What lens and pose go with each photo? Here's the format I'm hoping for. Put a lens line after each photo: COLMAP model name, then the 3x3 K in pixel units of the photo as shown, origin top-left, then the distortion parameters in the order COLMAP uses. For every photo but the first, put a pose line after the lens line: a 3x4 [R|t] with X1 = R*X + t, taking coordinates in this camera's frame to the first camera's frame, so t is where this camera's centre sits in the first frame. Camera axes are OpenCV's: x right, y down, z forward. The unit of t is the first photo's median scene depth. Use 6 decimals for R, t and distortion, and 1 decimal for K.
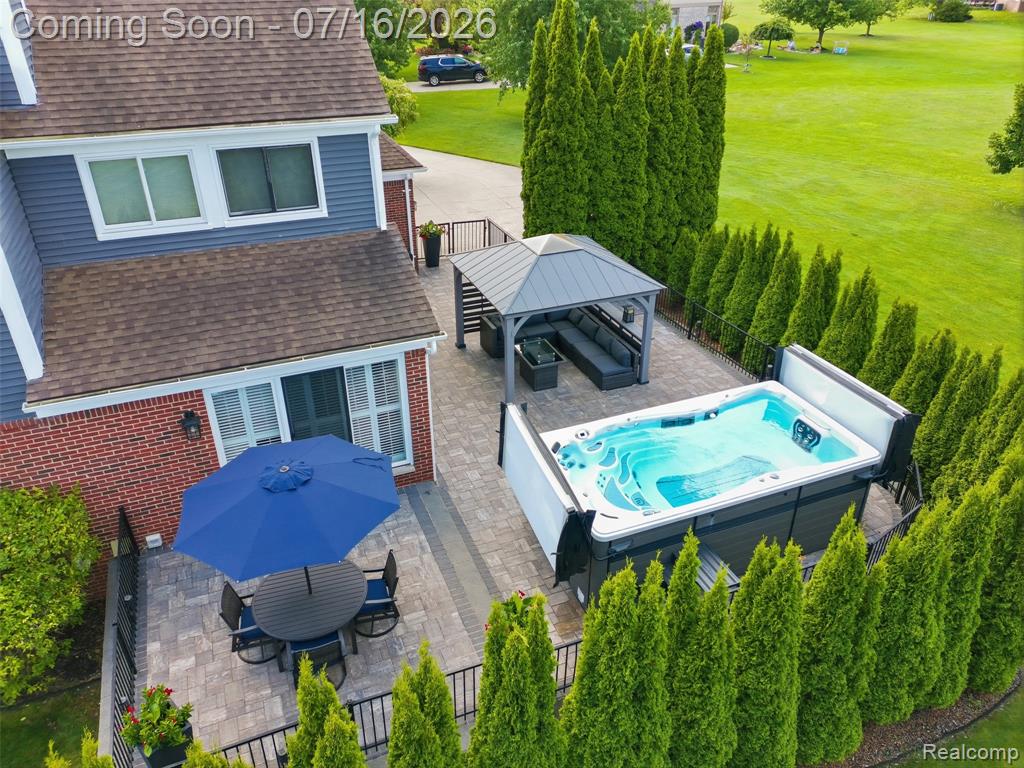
lens RADIAL K [[751.4, 0, 515.9], [0, 751.4, 381.2], [0, 0, 1]] dist [0.051311, -0.000835]
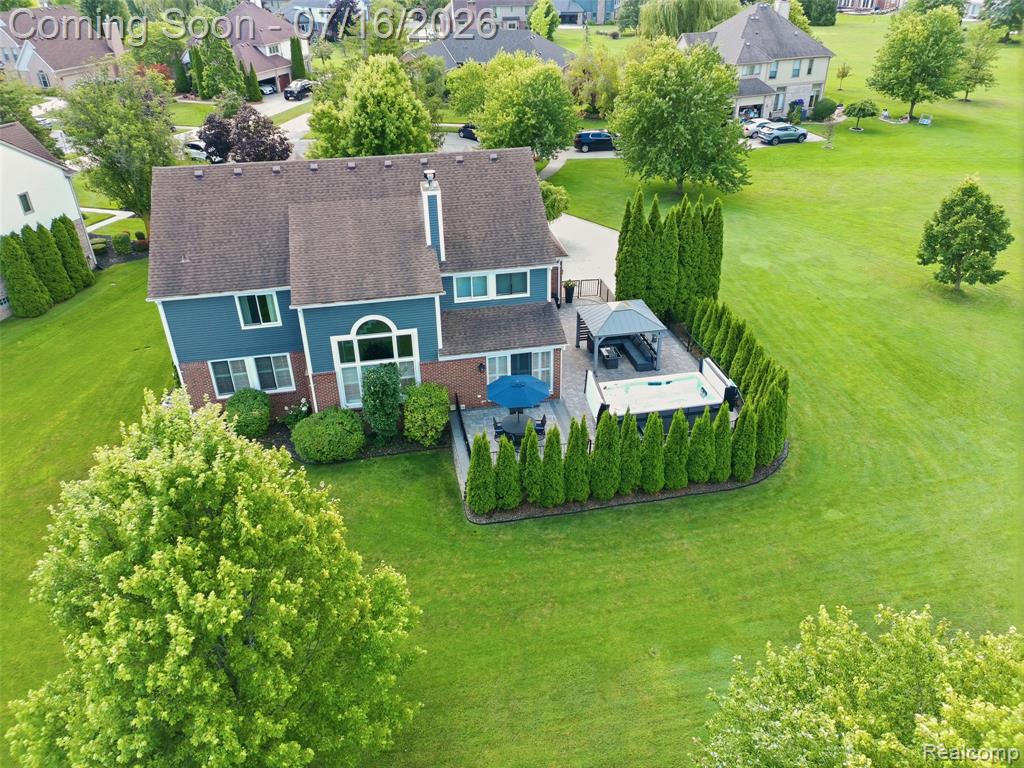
lens RADIAL K [[751.4, 0, 515.9], [0, 751.4, 381.2], [0, 0, 1]] dist [0.051311, -0.000835]
pose [[0.980785, 0.087917, -0.174157, 0.153245], [-0.085505, 0.996110, 0.021314, 0.024095], [0.175353, -0.006013, 0.984487, -1.287221]]
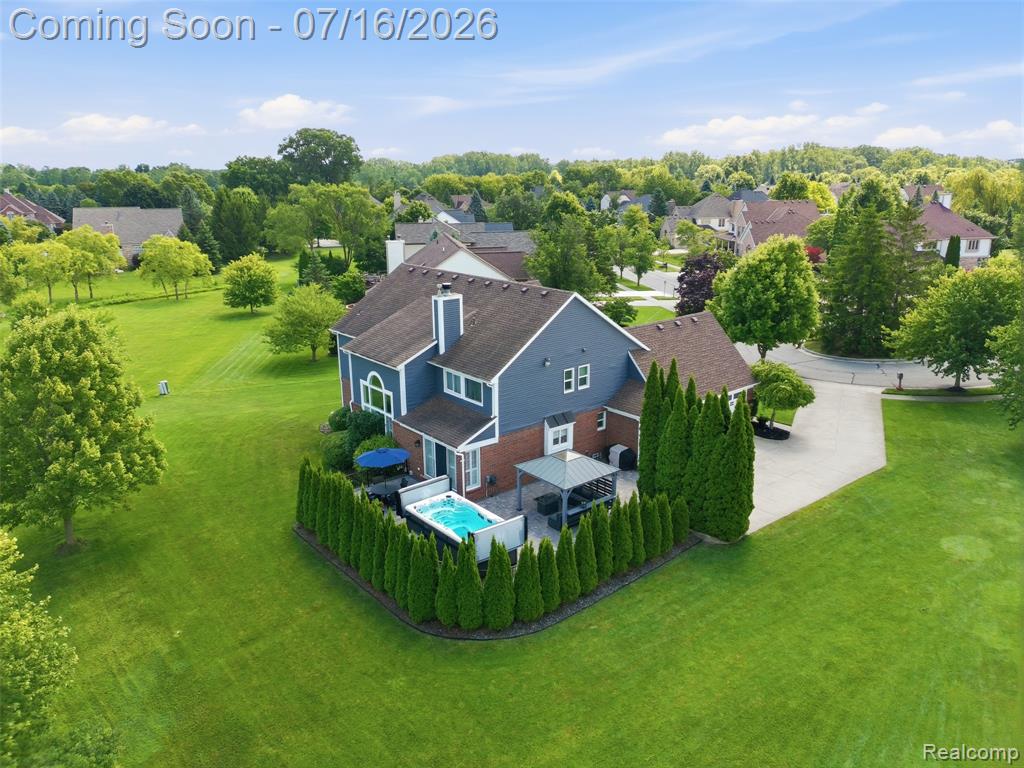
lens RADIAL K [[751.4, 0, 515.9], [0, 751.4, 381.2], [0, 0, 1]] dist [0.051311, -0.000835]
pose [[0.301008, 0.262252, -0.916852, 1.937627], [-0.468144, 0.878255, 0.097518, -0.512528], [0.830804, 0.399865, 0.387133, -0.062611]]
